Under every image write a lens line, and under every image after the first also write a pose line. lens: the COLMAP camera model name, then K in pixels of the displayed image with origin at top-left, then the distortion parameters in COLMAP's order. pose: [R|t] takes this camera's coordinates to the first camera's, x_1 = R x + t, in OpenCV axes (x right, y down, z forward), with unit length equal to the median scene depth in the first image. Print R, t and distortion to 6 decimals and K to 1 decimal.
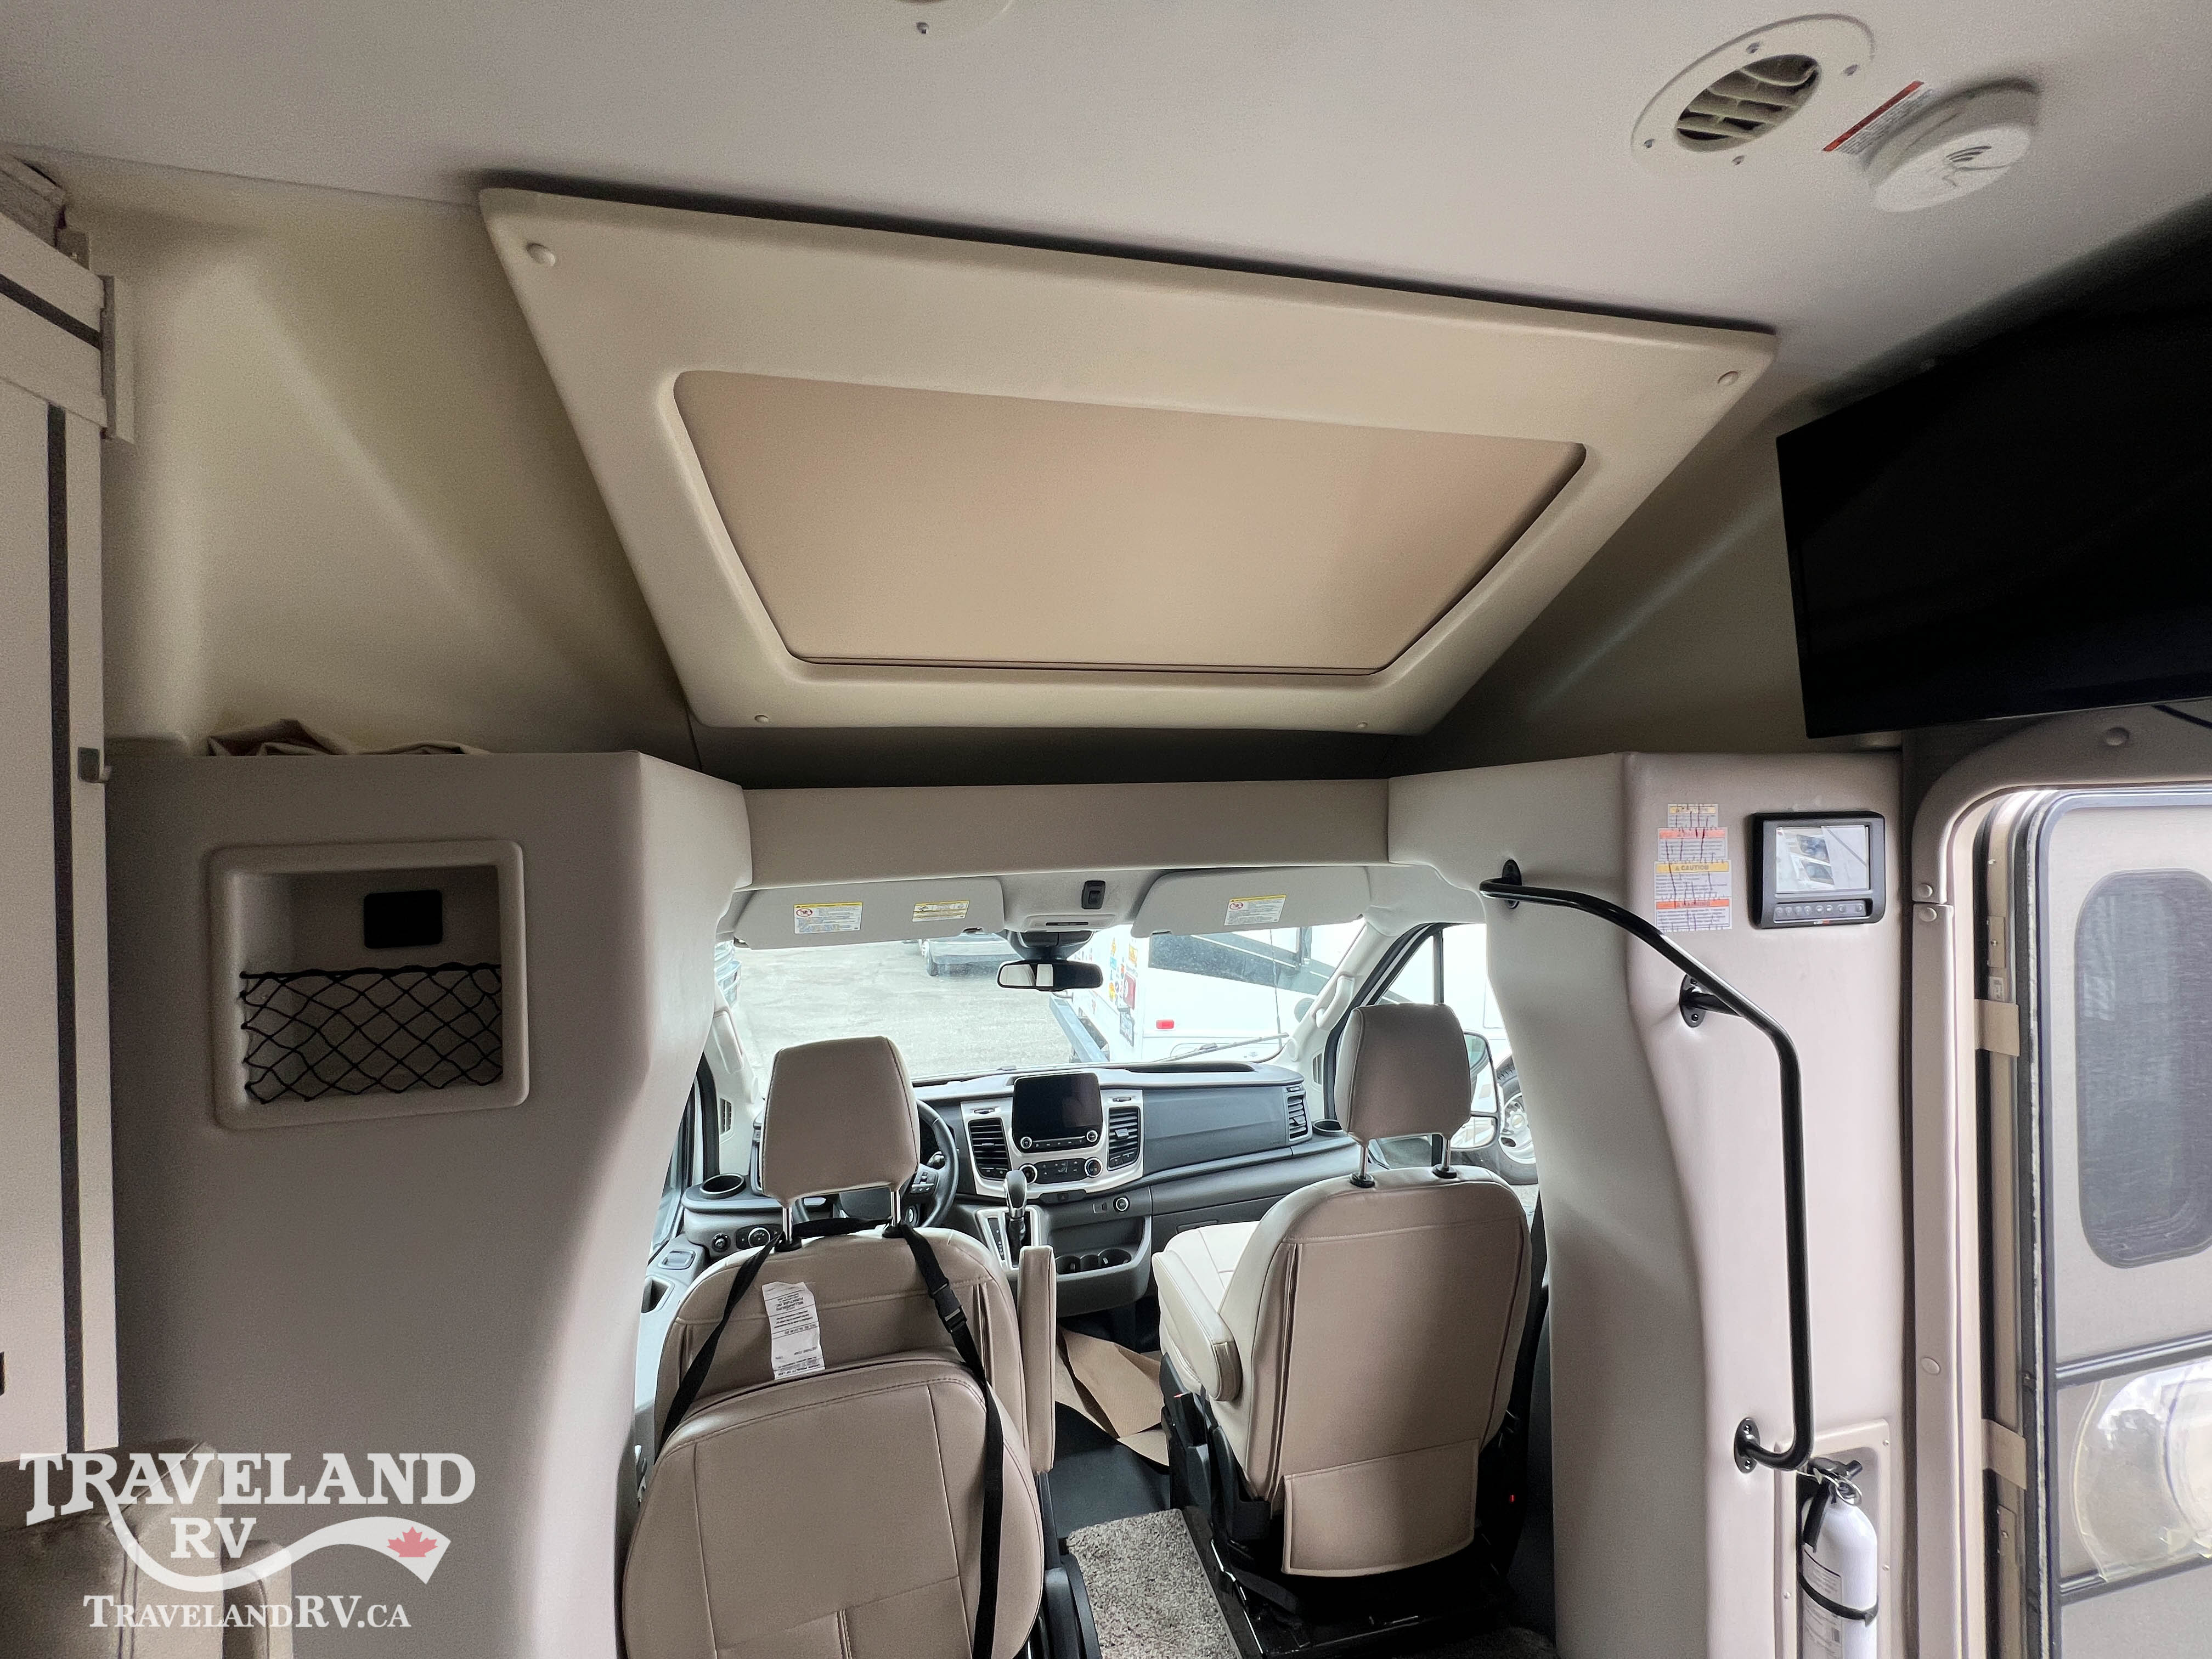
lens RADIAL K [[886.0, 0, 1106.0], [0, 886.0, 829.5], [0, 0, 1]] dist [-0.000269, -0.000103]
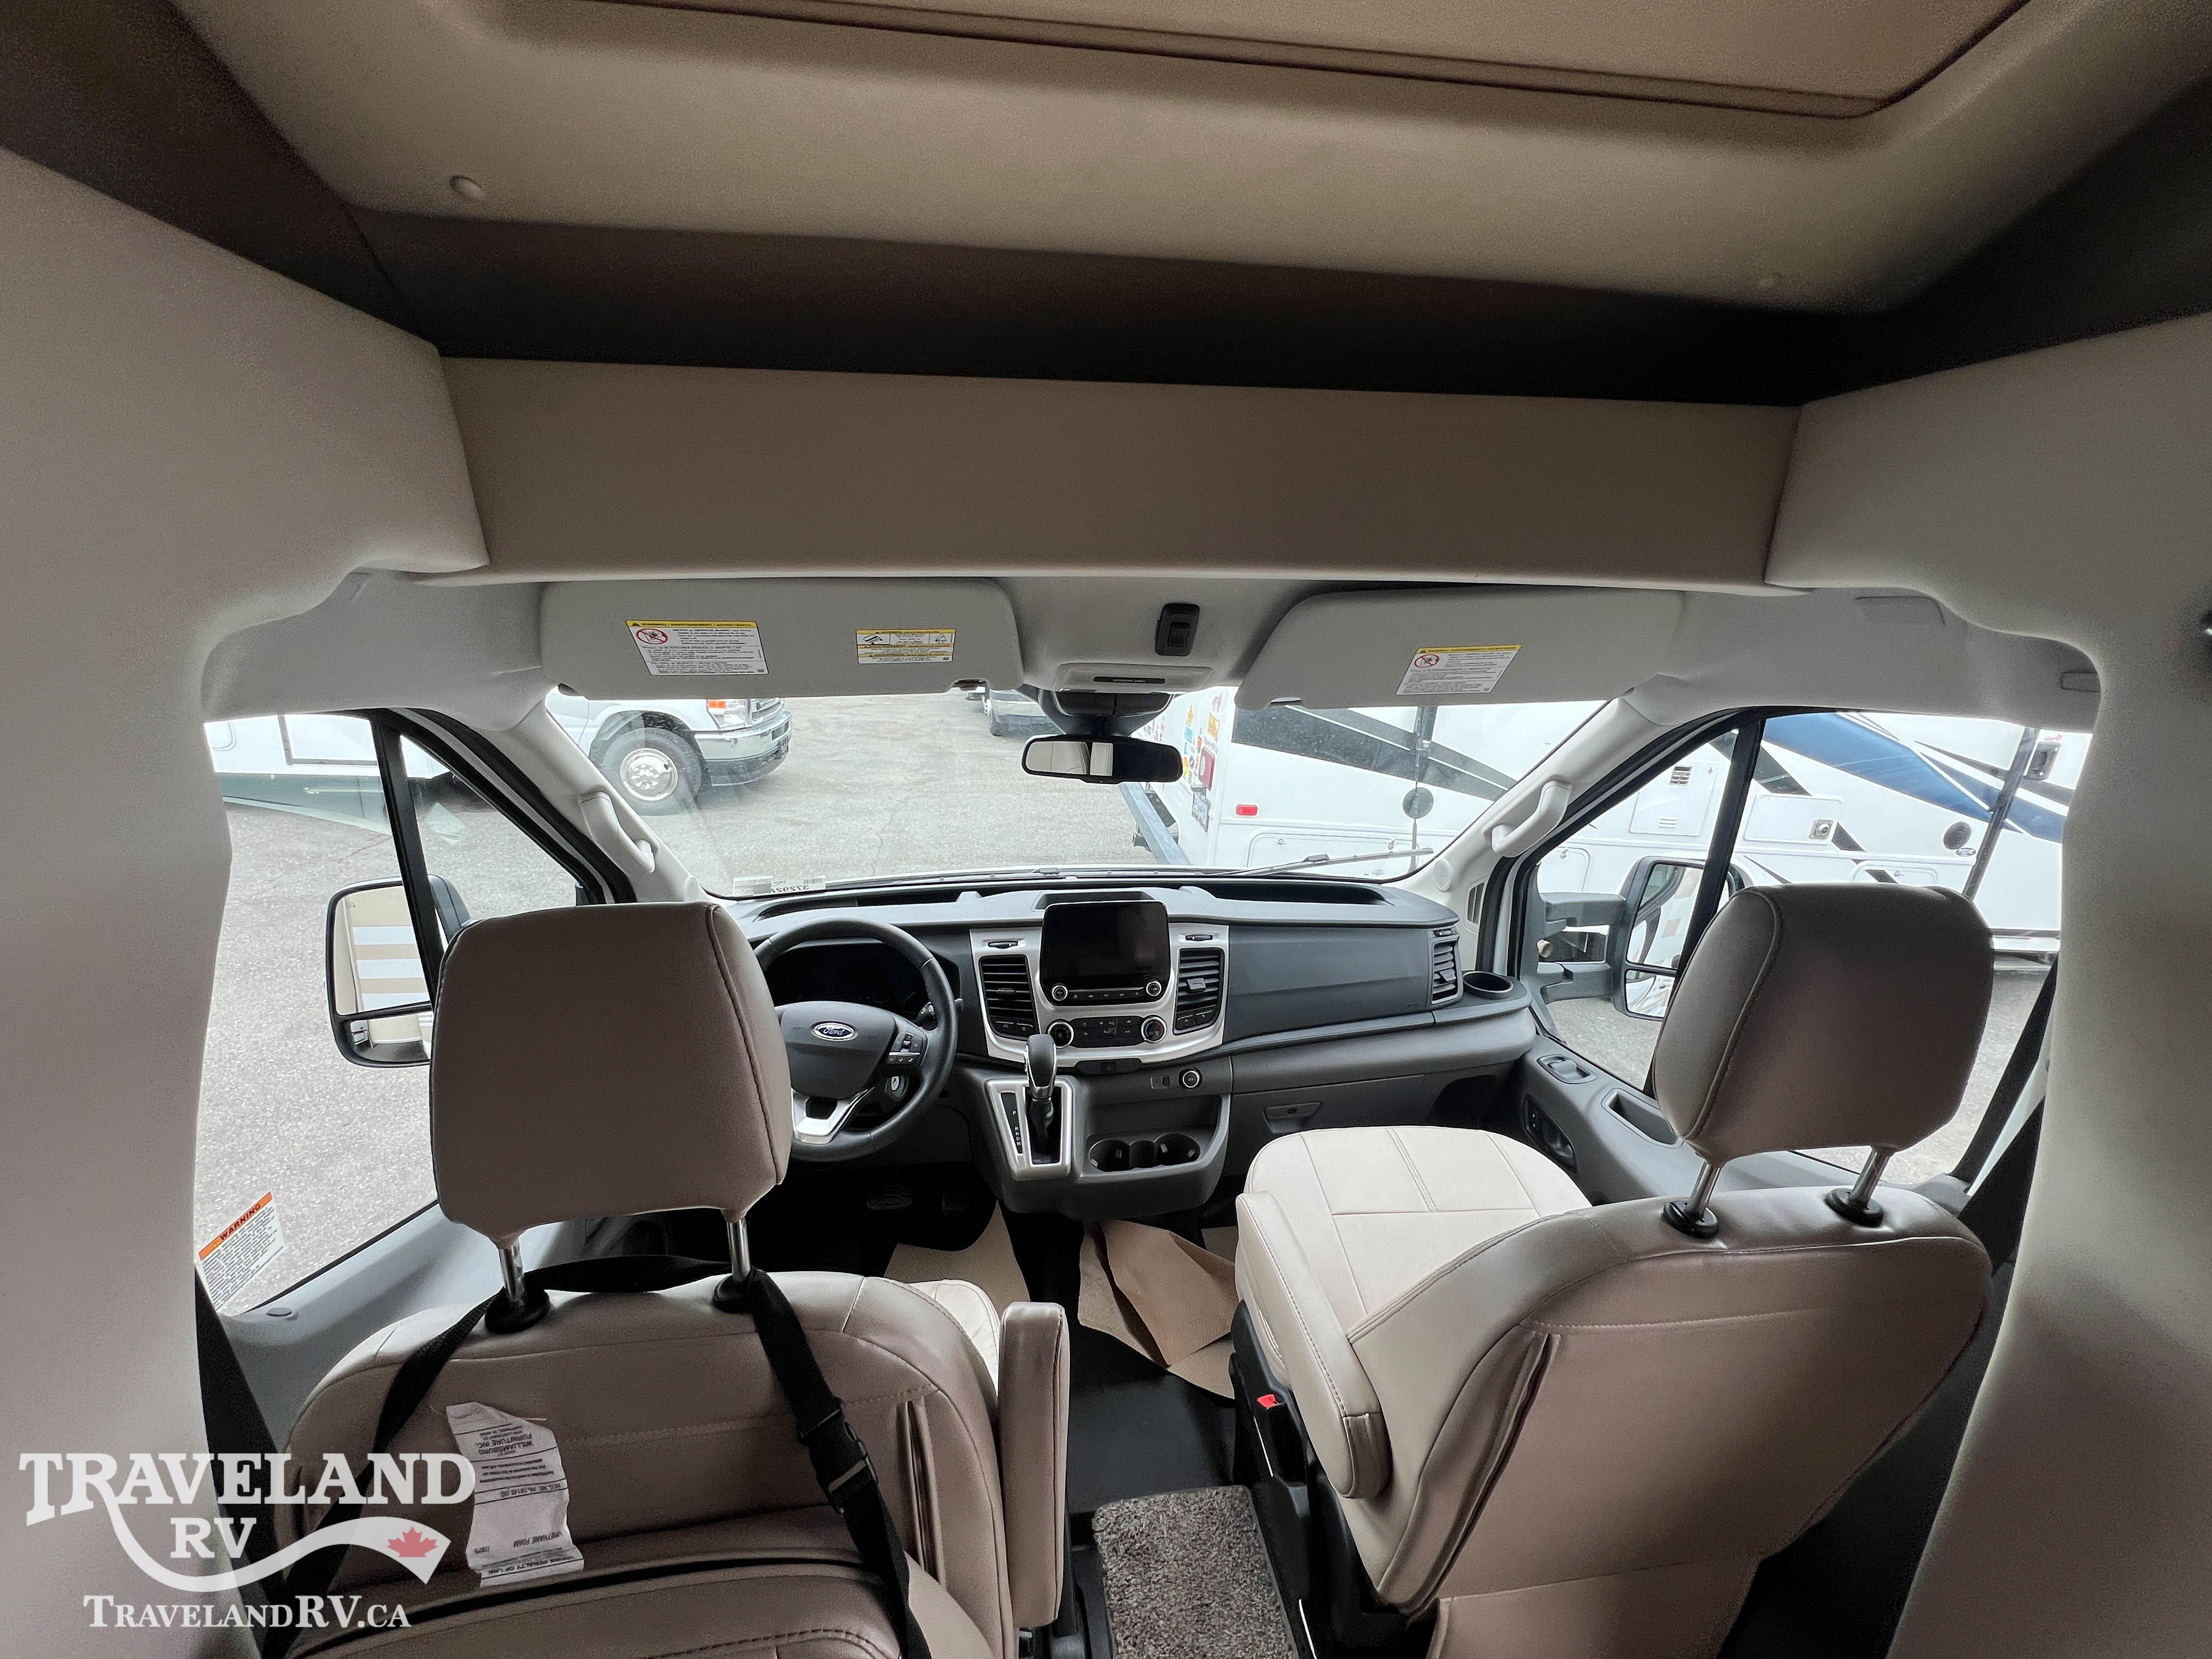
lens RADIAL K [[889.8, 0, 1103.3], [0, 889.8, 824.4], [0, 0, 1]] dist [-0.000320, 0.000224]
pose [[0.995537, 0.055715, -0.076172, -0.010605], [-0.034406, 0.965855, 0.256788, 0.048061], [0.087878, -0.253021, 0.963461, 0.404529]]
